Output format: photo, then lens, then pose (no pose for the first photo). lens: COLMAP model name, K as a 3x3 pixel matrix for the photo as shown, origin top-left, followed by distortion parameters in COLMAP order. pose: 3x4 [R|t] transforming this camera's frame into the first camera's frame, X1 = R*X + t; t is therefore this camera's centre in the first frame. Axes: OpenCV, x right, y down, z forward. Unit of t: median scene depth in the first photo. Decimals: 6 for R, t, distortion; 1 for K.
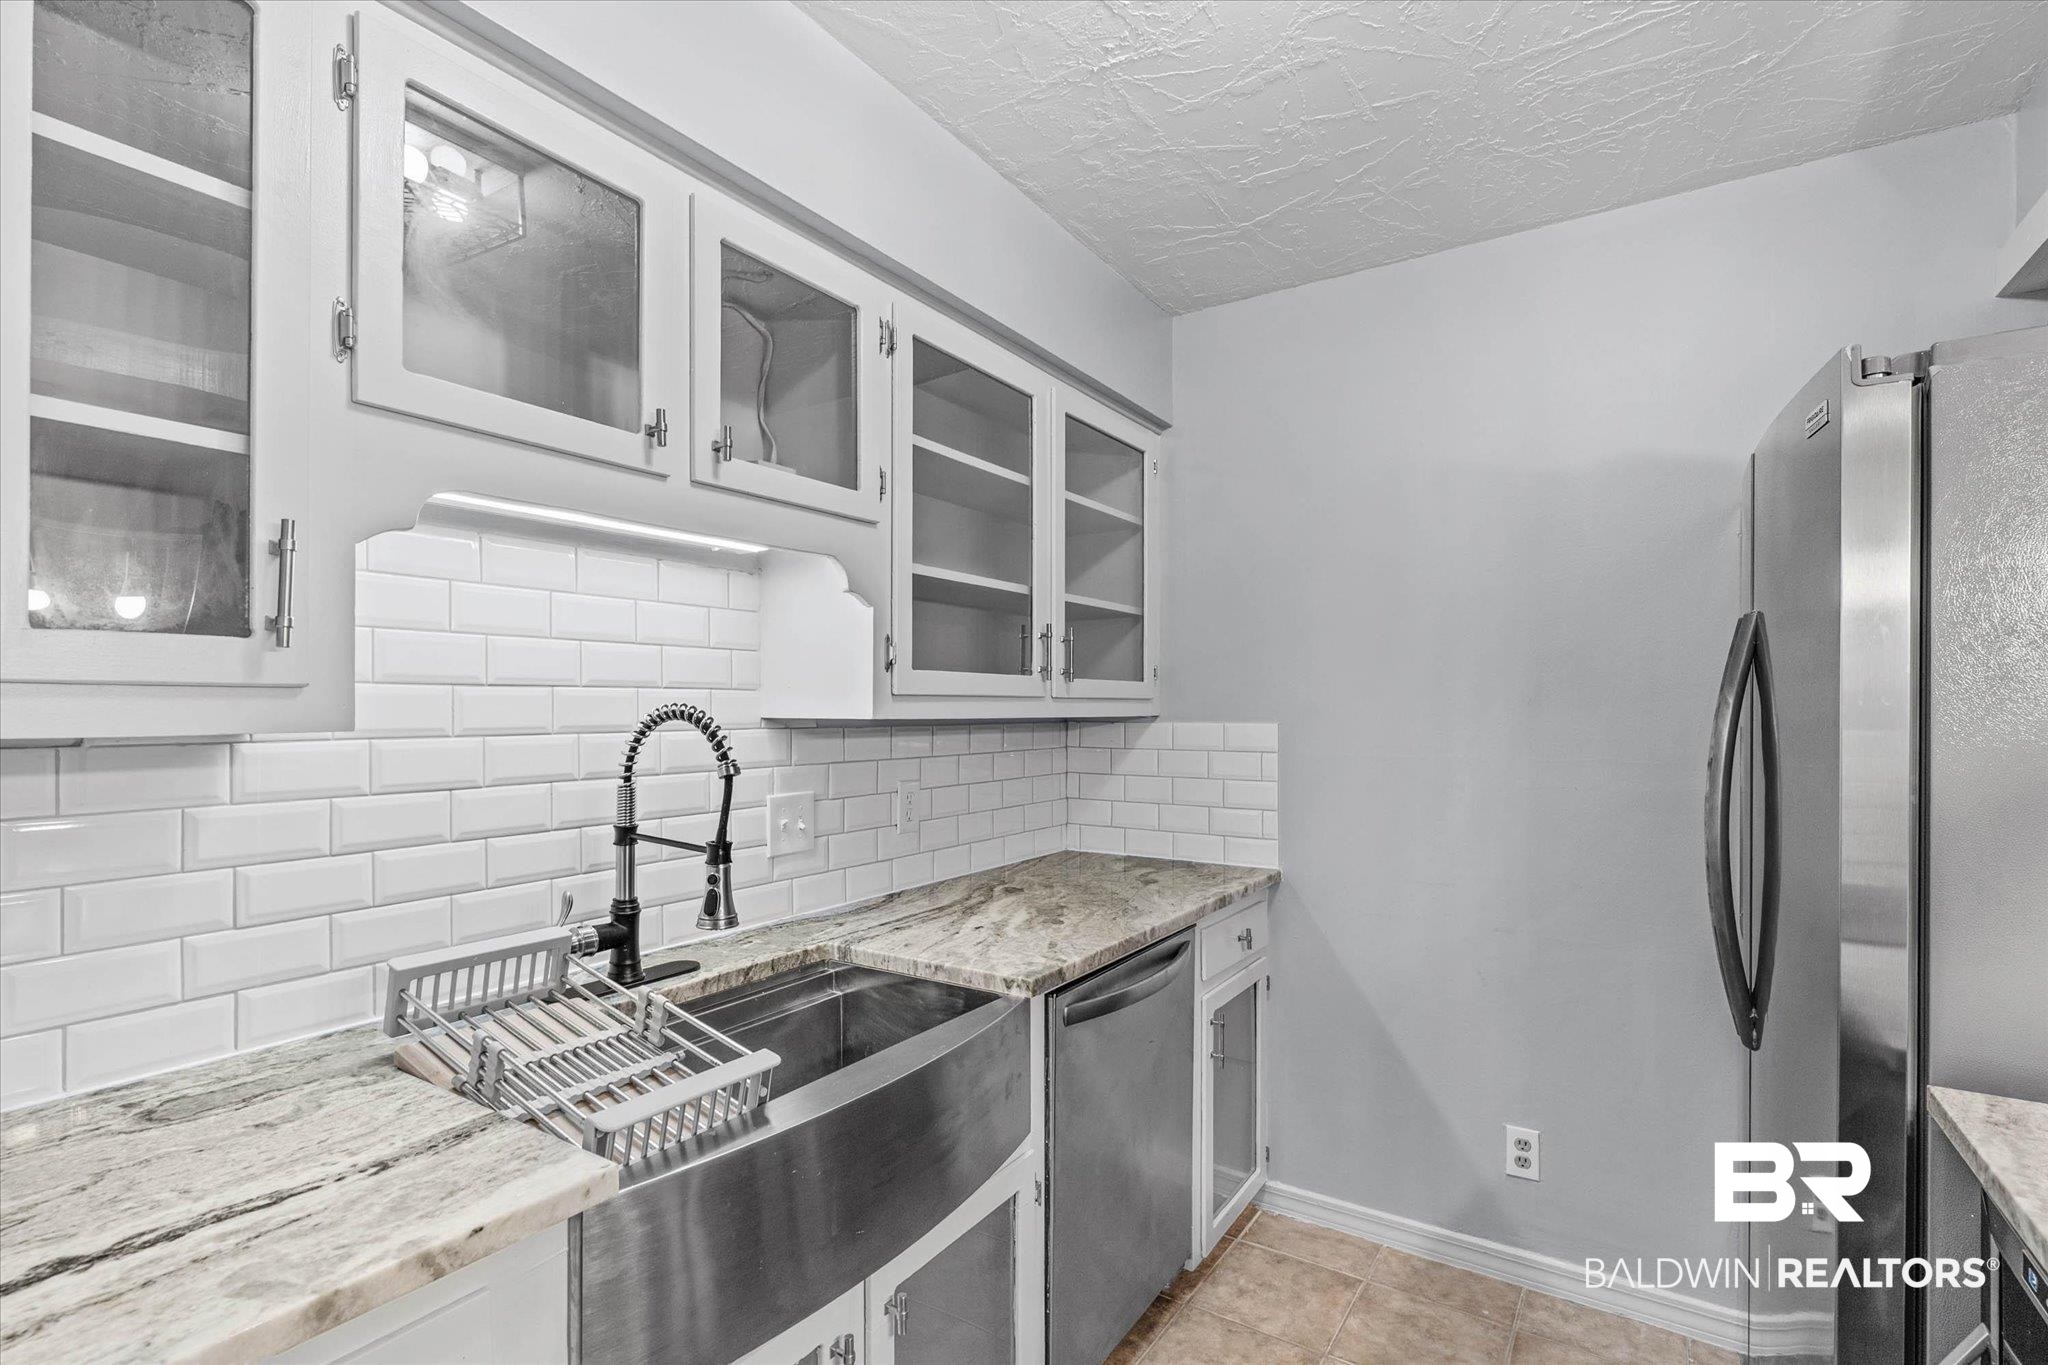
lens RADIAL K [[936.8, 0, 1033.7], [0, 936.8, 708.3], [0, 0, 1]] dist [-0.005995, -0.000137]
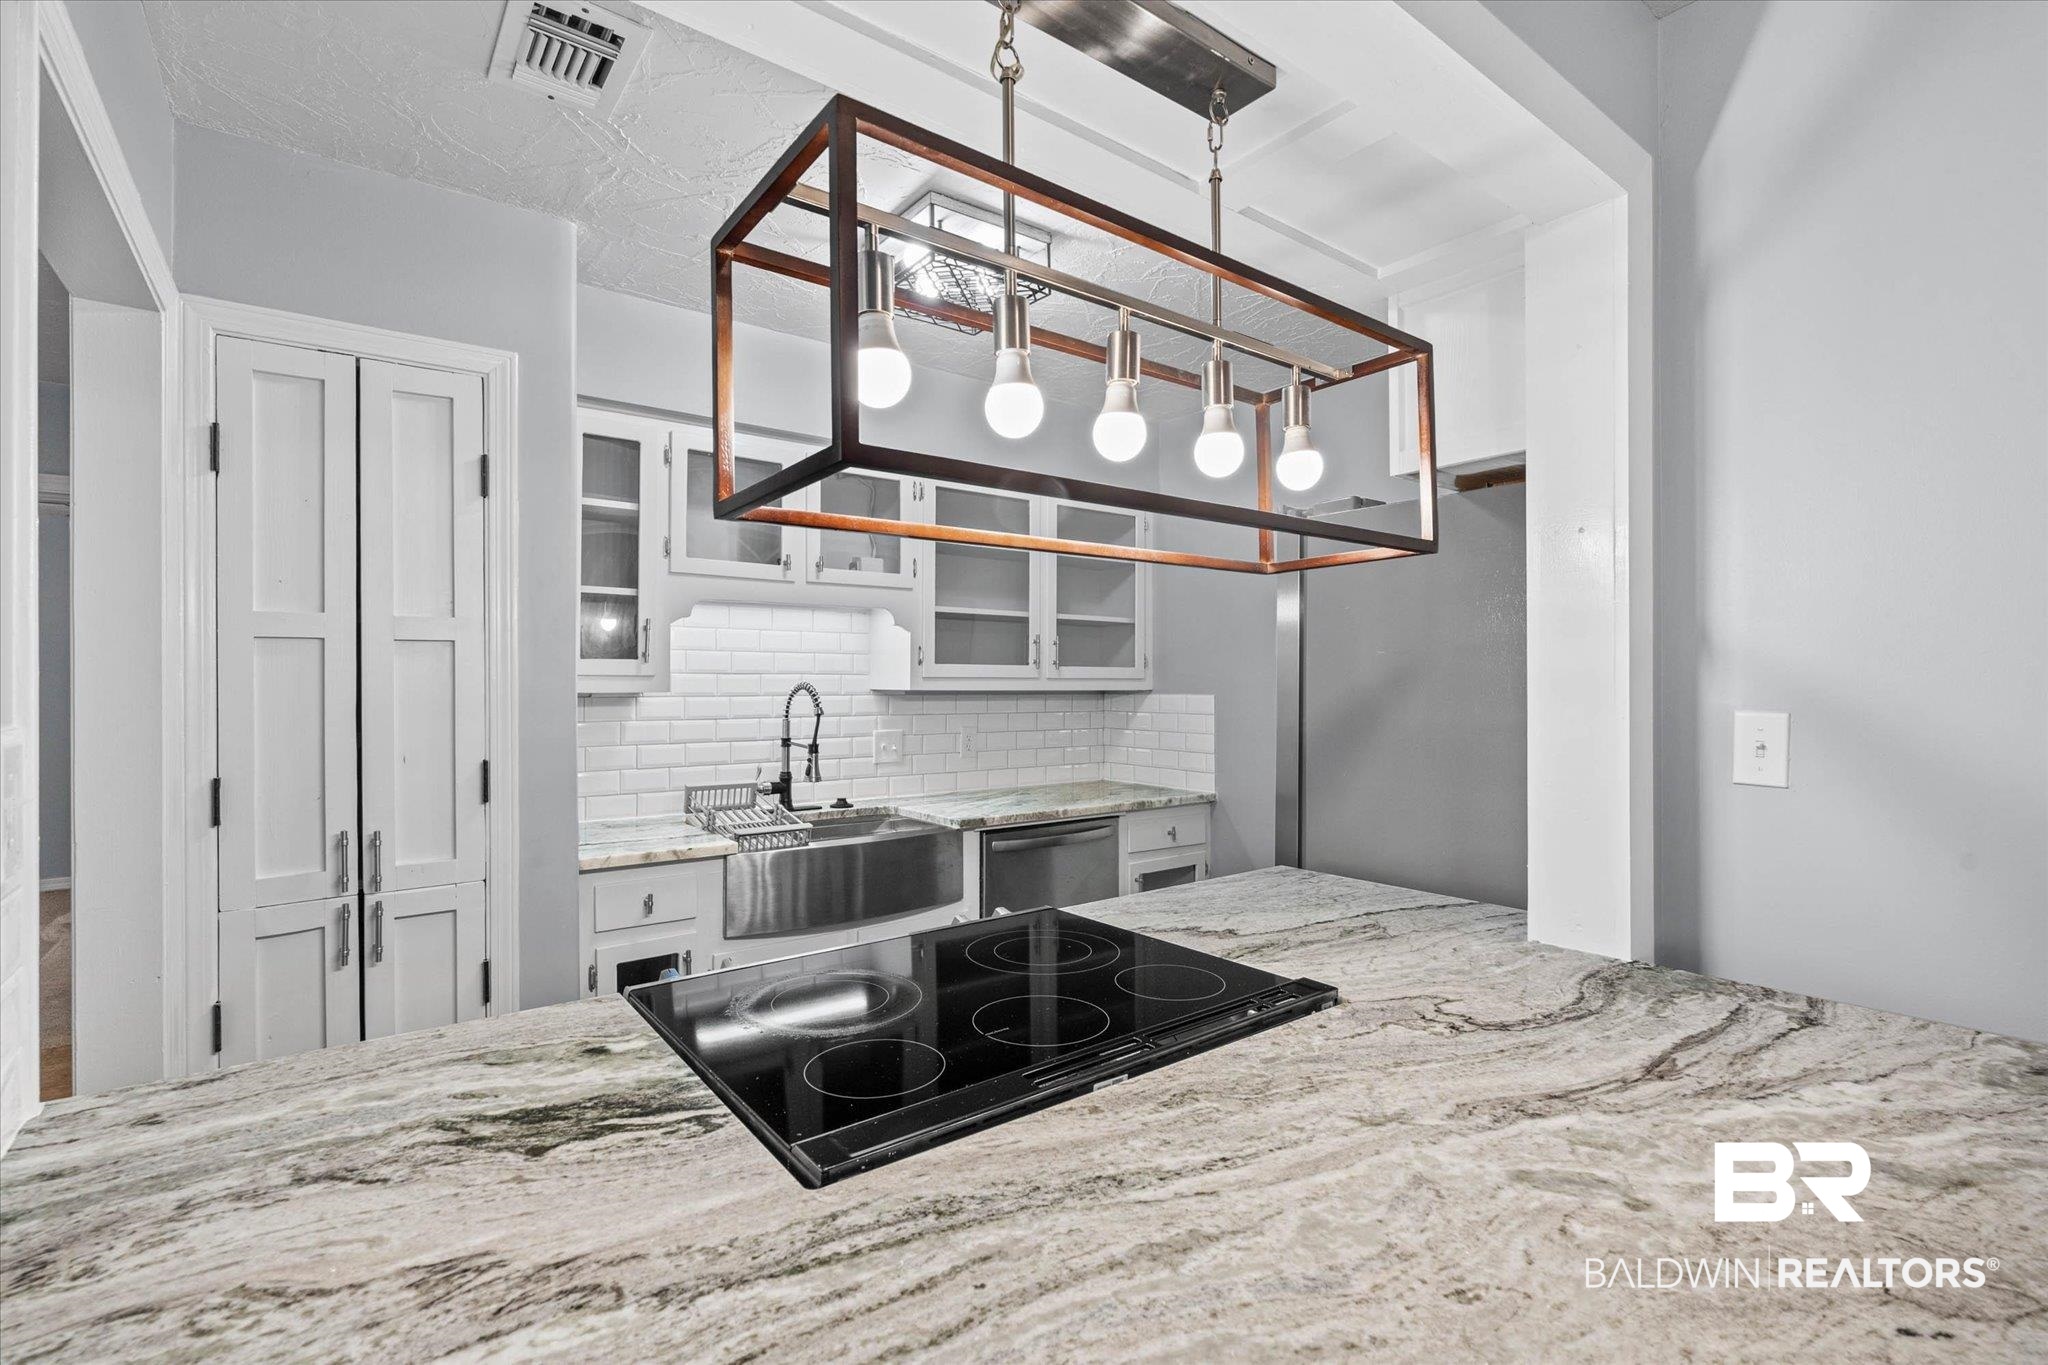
lens RADIAL K [[919.1, 0, 1024.0], [0, 919.1, 682.5], [0, 0, 1]] dist [-0.000662, 0.000026]
pose [[0.940116, 0.000135, -0.340856, 0.593709], [-0.001504, 0.999992, -0.003753, 0.002510], [0.340853, 0.004041, 0.940108, -0.600134]]
